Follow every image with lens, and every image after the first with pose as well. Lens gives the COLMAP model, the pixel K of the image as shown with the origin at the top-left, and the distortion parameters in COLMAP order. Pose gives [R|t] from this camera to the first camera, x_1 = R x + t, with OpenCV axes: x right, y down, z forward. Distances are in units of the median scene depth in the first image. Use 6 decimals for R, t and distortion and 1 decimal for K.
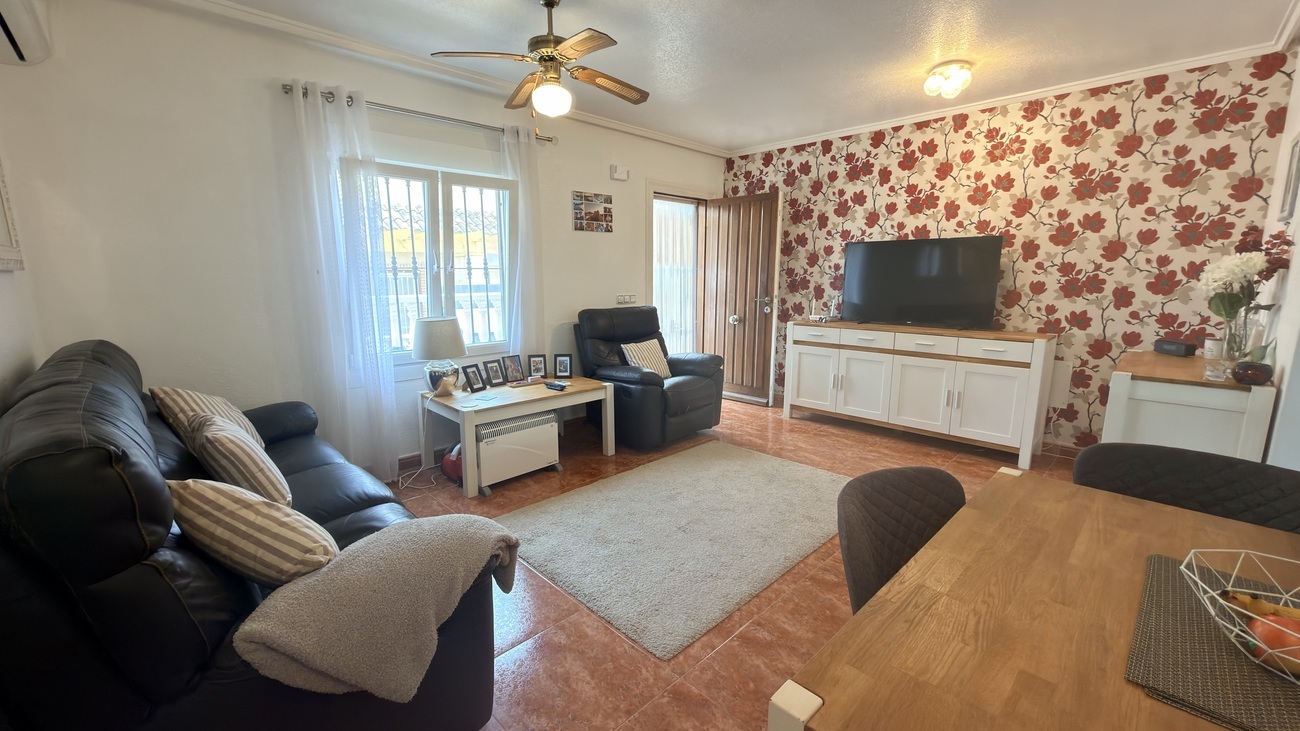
lens RADIAL K [[521.3, 0, 653.5], [0, 521.3, 367.2], [0, 0, 1]] dist [0.001358, 0.001012]
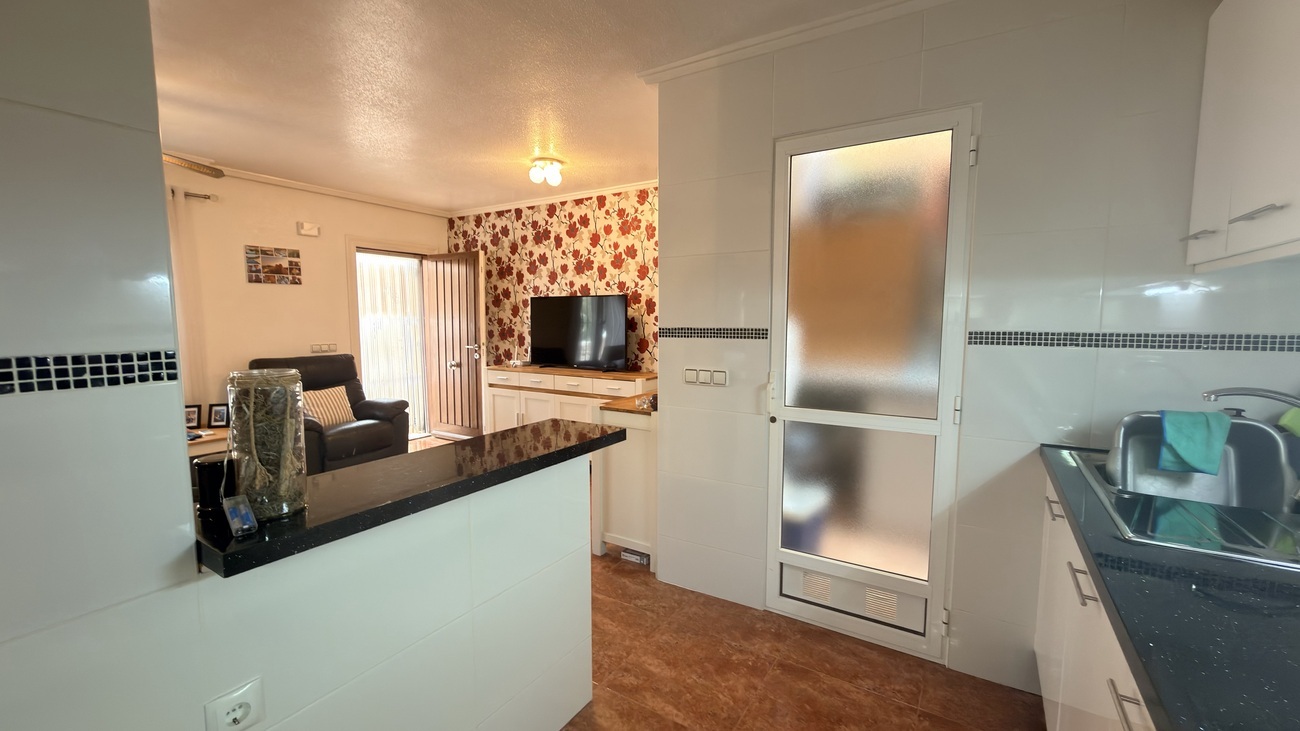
lens RADIAL K [[521.3, 0, 650.0], [0, 521.3, 366.1], [0, 0, 1]] dist [0.001358, 0.001012]
pose [[0.974345, -0.017810, 0.224353, 0.368733], [0.036255, 0.996265, -0.078364, 0.010537], [-0.222119, 0.084488, 0.971352, -0.155013]]
